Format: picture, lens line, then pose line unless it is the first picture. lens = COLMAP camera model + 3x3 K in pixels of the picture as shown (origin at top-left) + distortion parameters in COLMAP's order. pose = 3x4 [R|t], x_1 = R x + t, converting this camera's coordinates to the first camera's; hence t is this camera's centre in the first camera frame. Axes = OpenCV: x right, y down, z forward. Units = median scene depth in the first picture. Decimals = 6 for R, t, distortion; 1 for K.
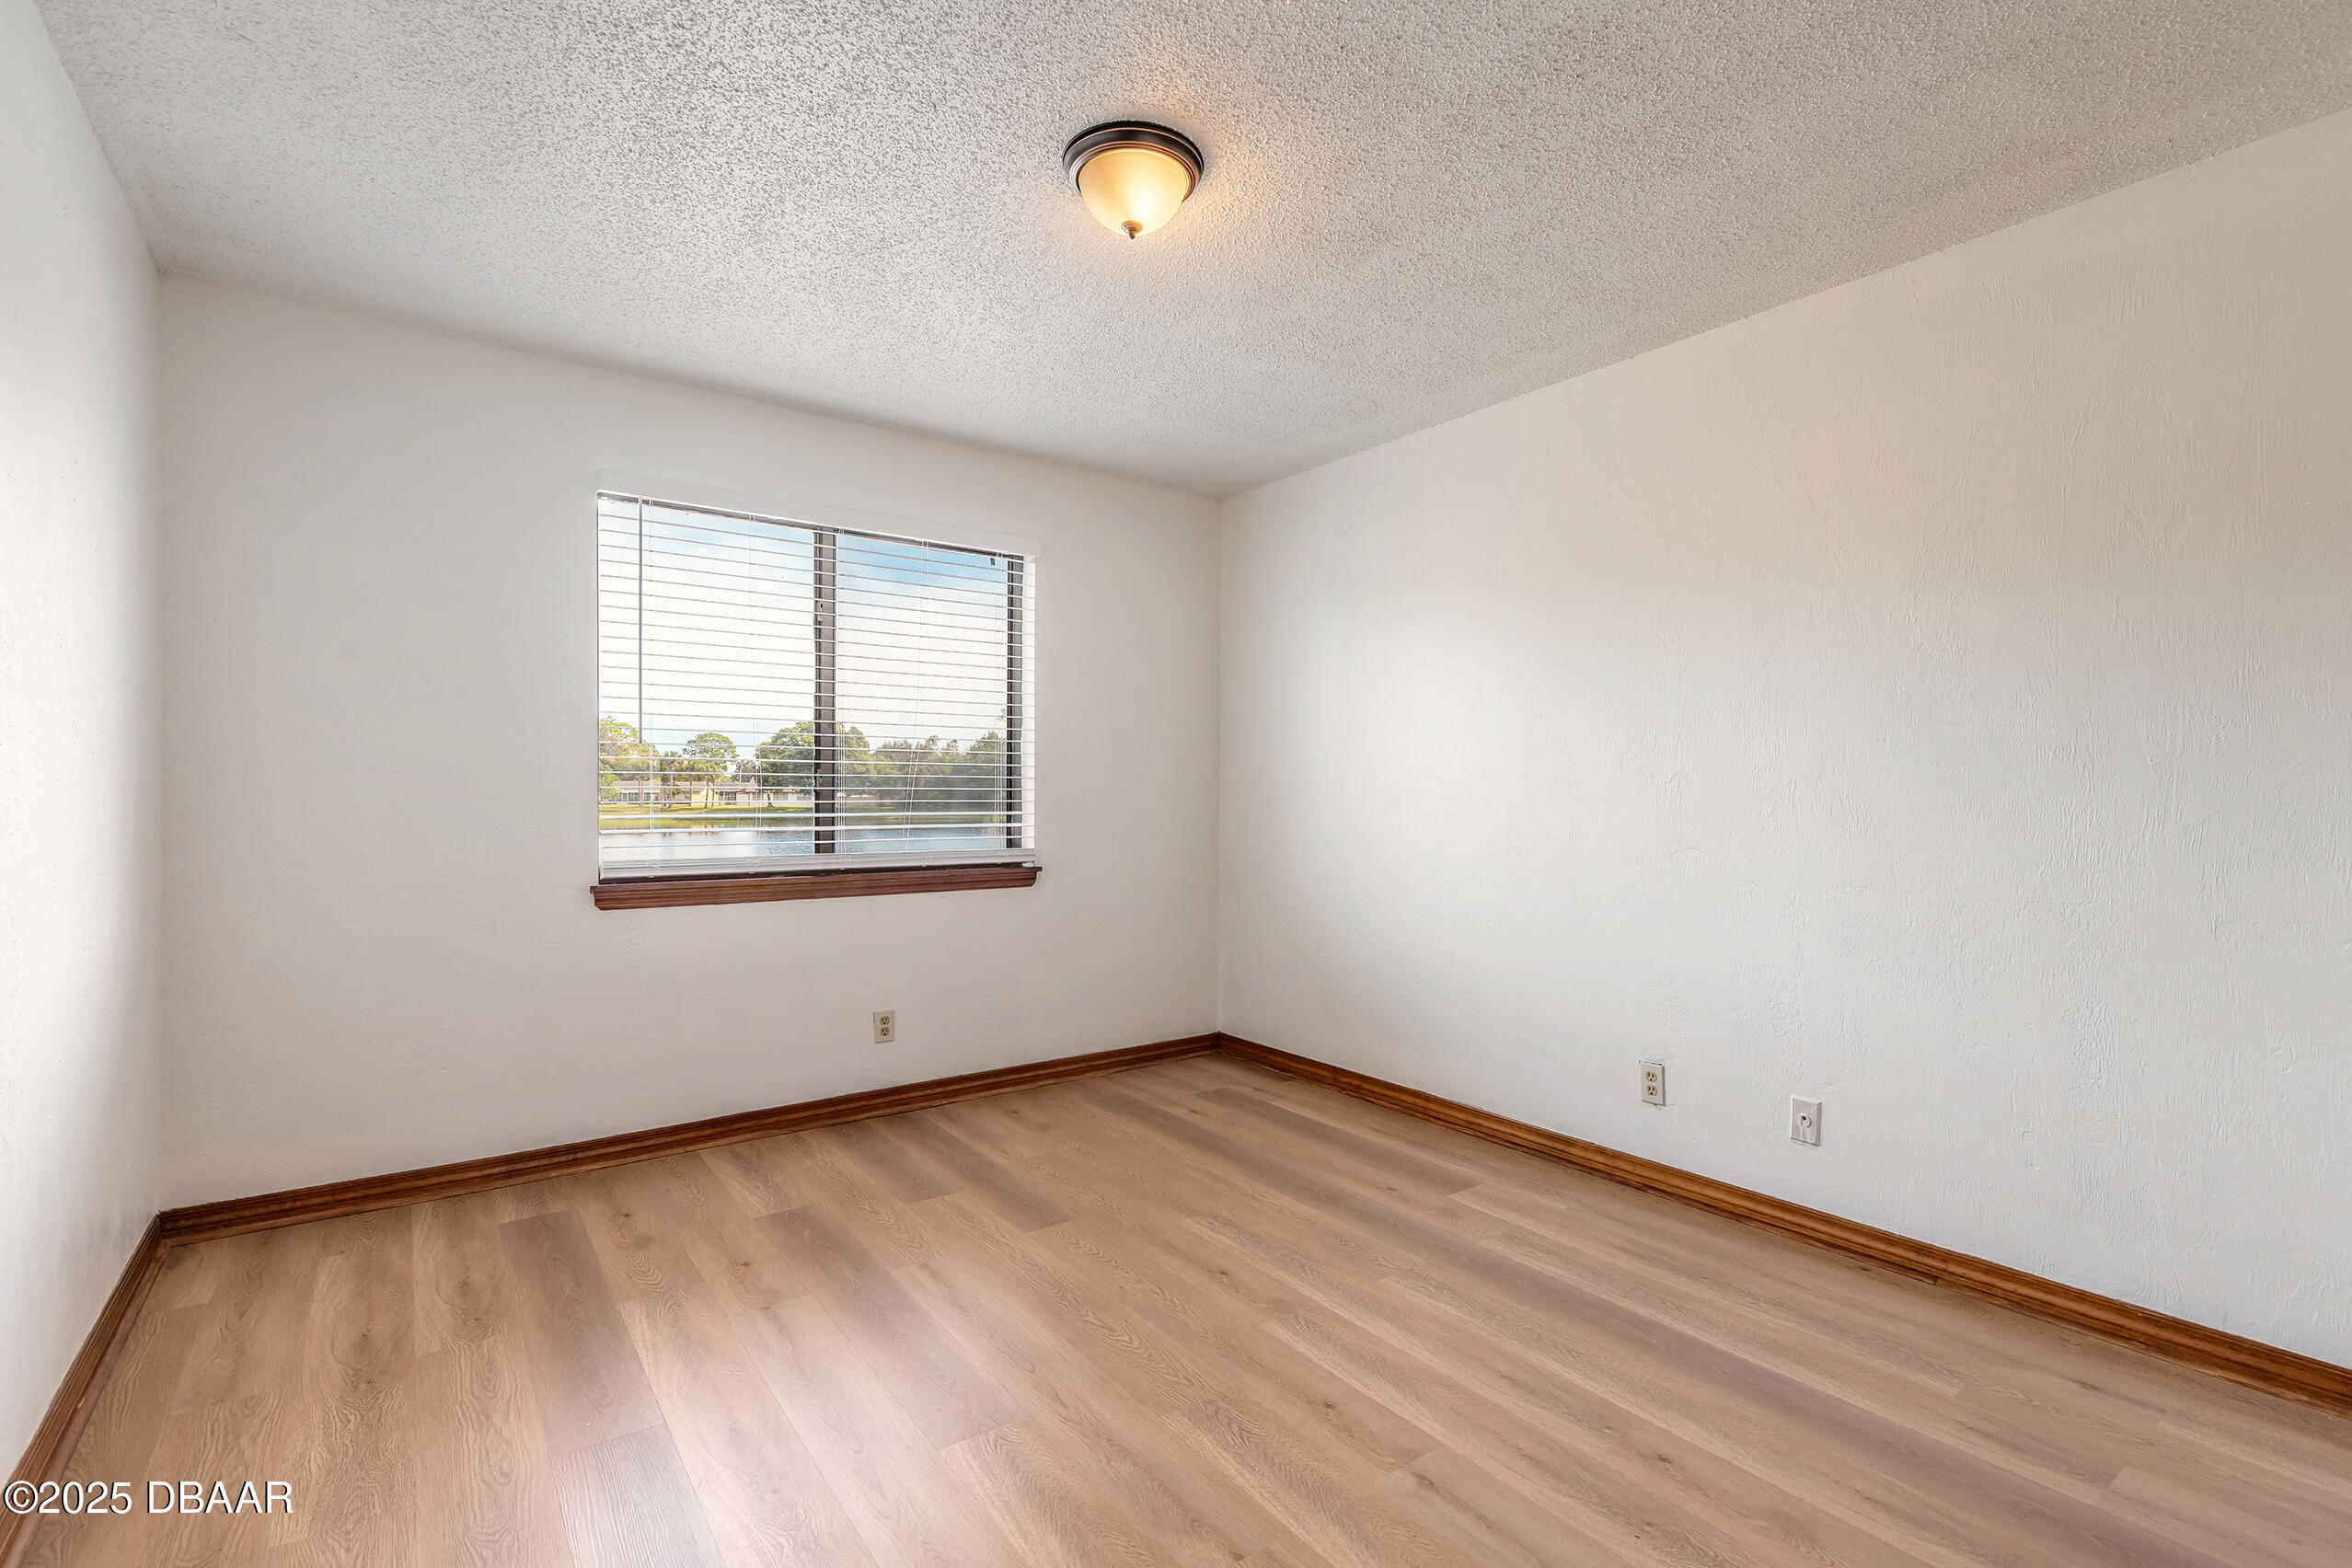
lens RADIAL K [[1068.0, 0, 1163.7], [0, 1068.0, 777.3], [0, 0, 1]] dist [-0.004684, 0.000034]
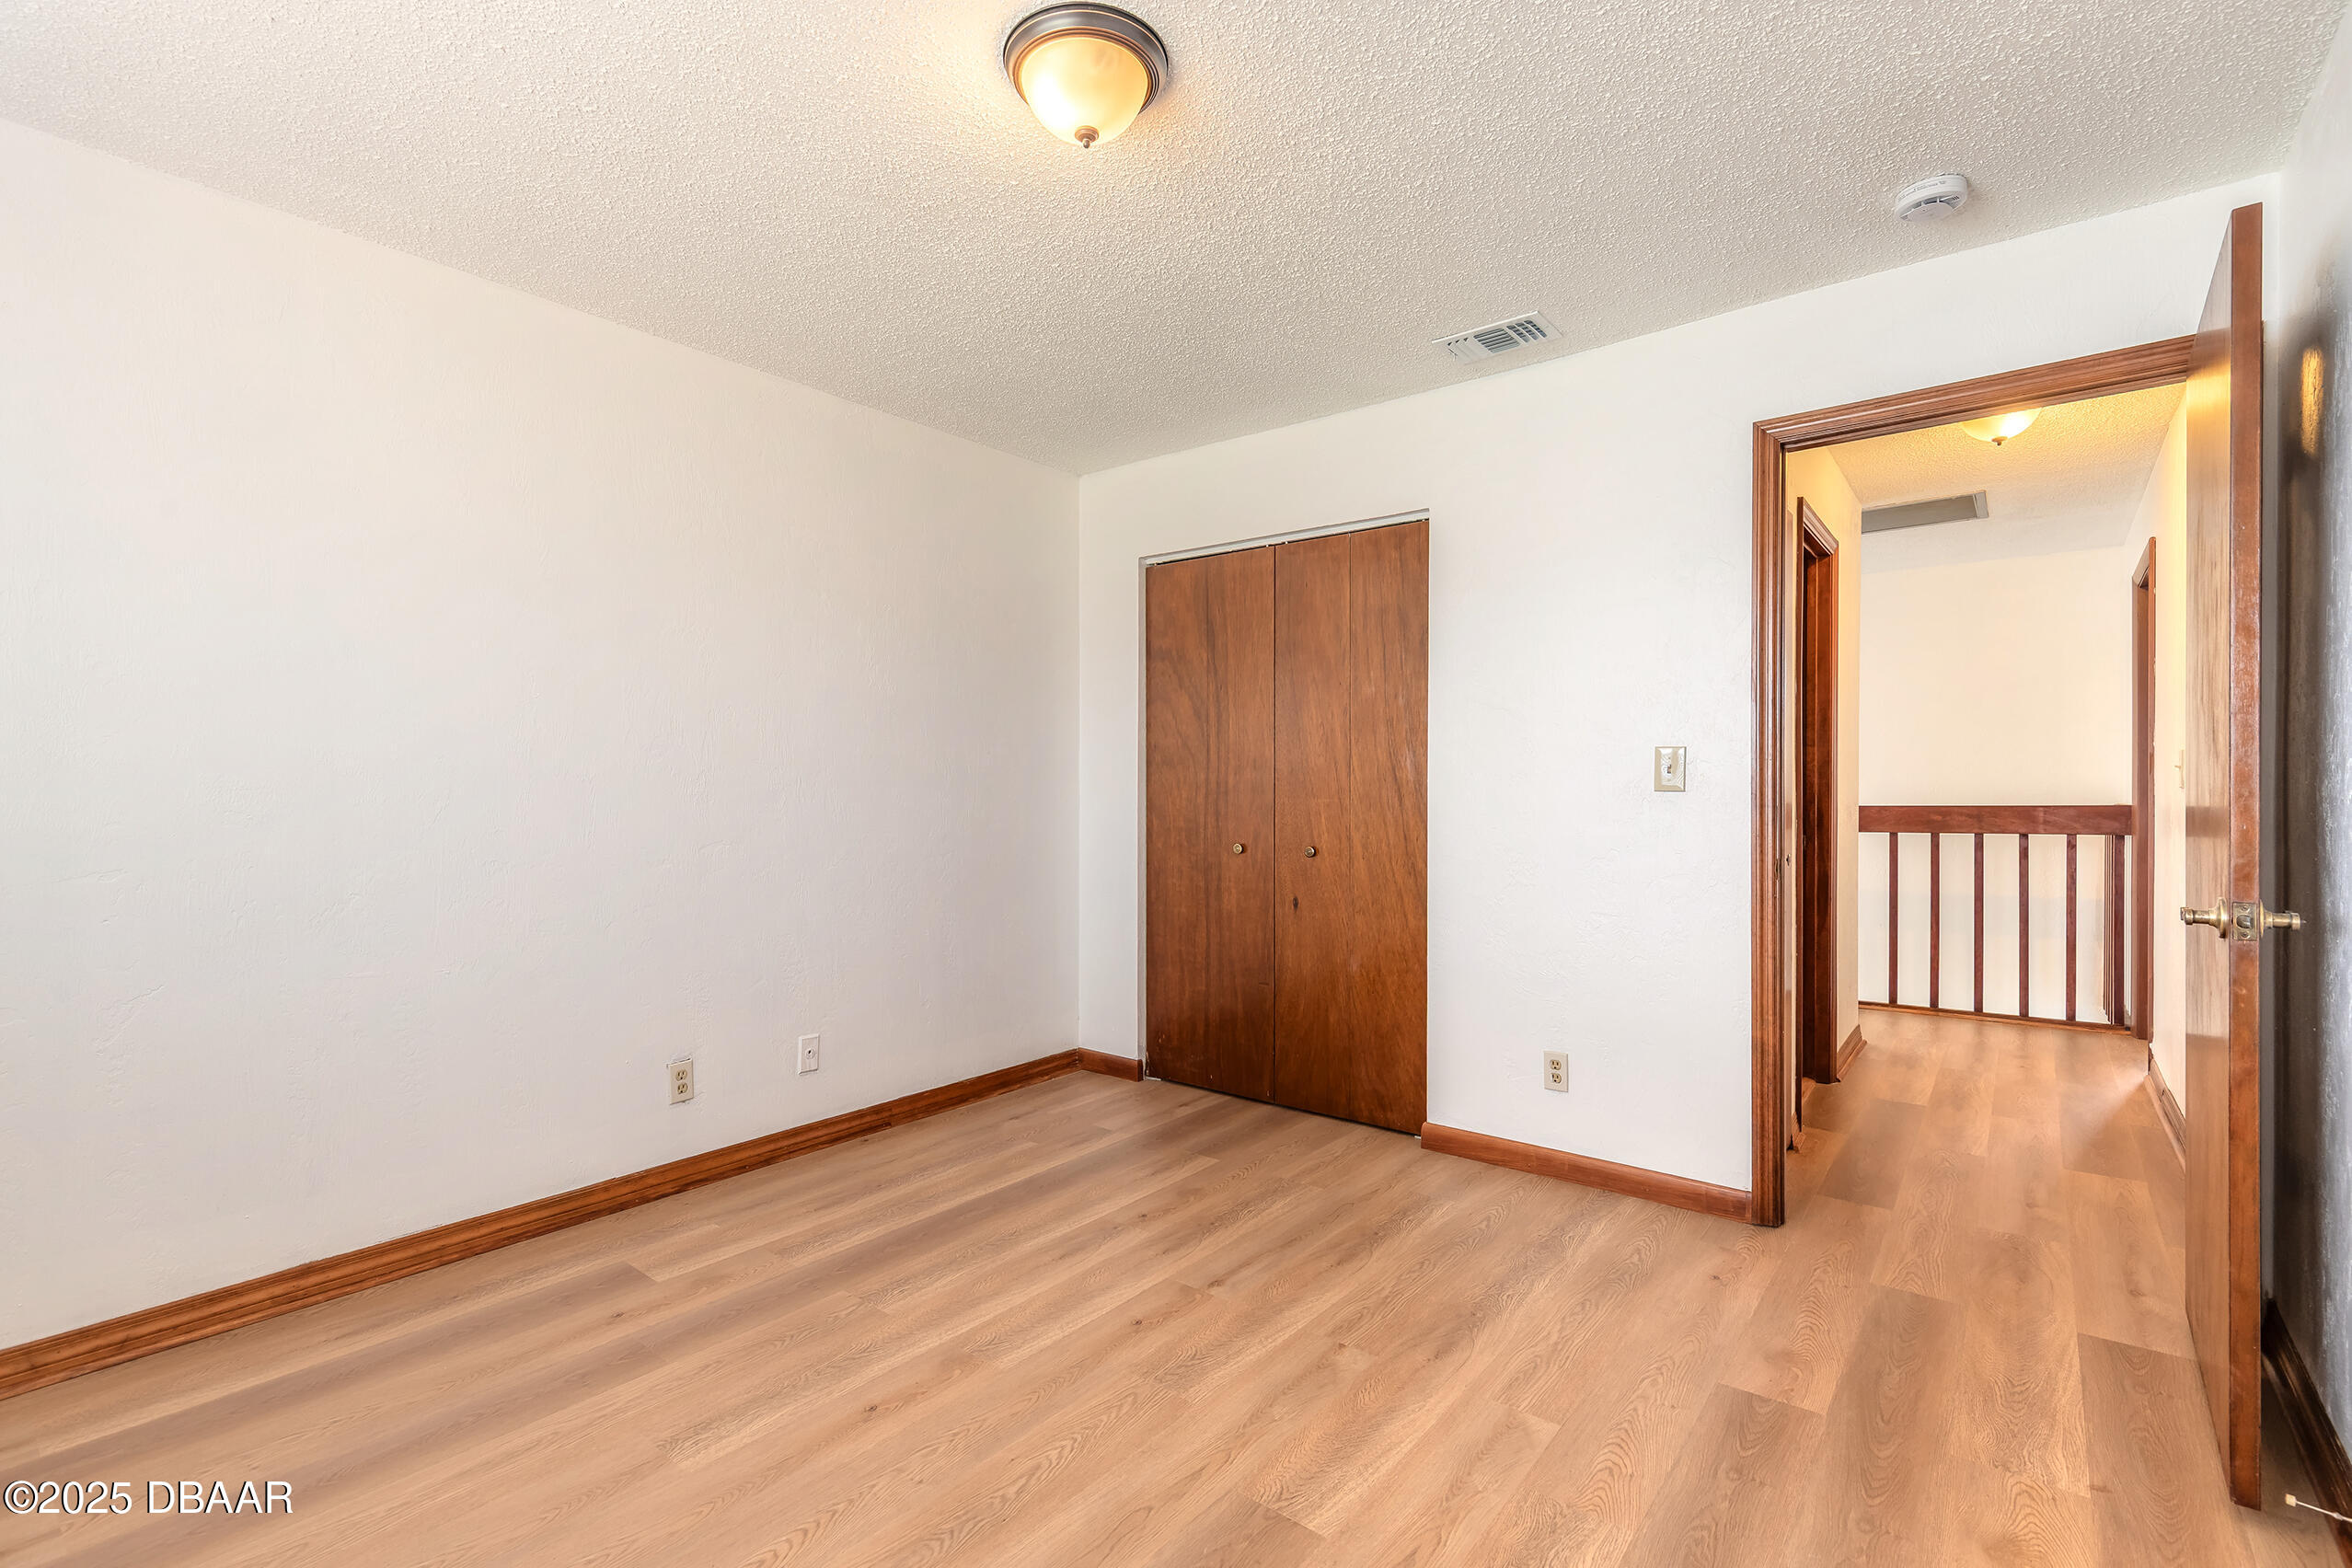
lens RADIAL K [[1068.0, 0, 1168.8], [0, 1068.0, 781.3], [0, 0, 1]] dist [-0.004684, 0.000034]
pose [[-0.267434, -0.003589, 0.963569, -0.703585], [-0.008096, 0.999966, 0.001478, 0.000833], [-0.963542, -0.007406, -0.267454, 0.934568]]
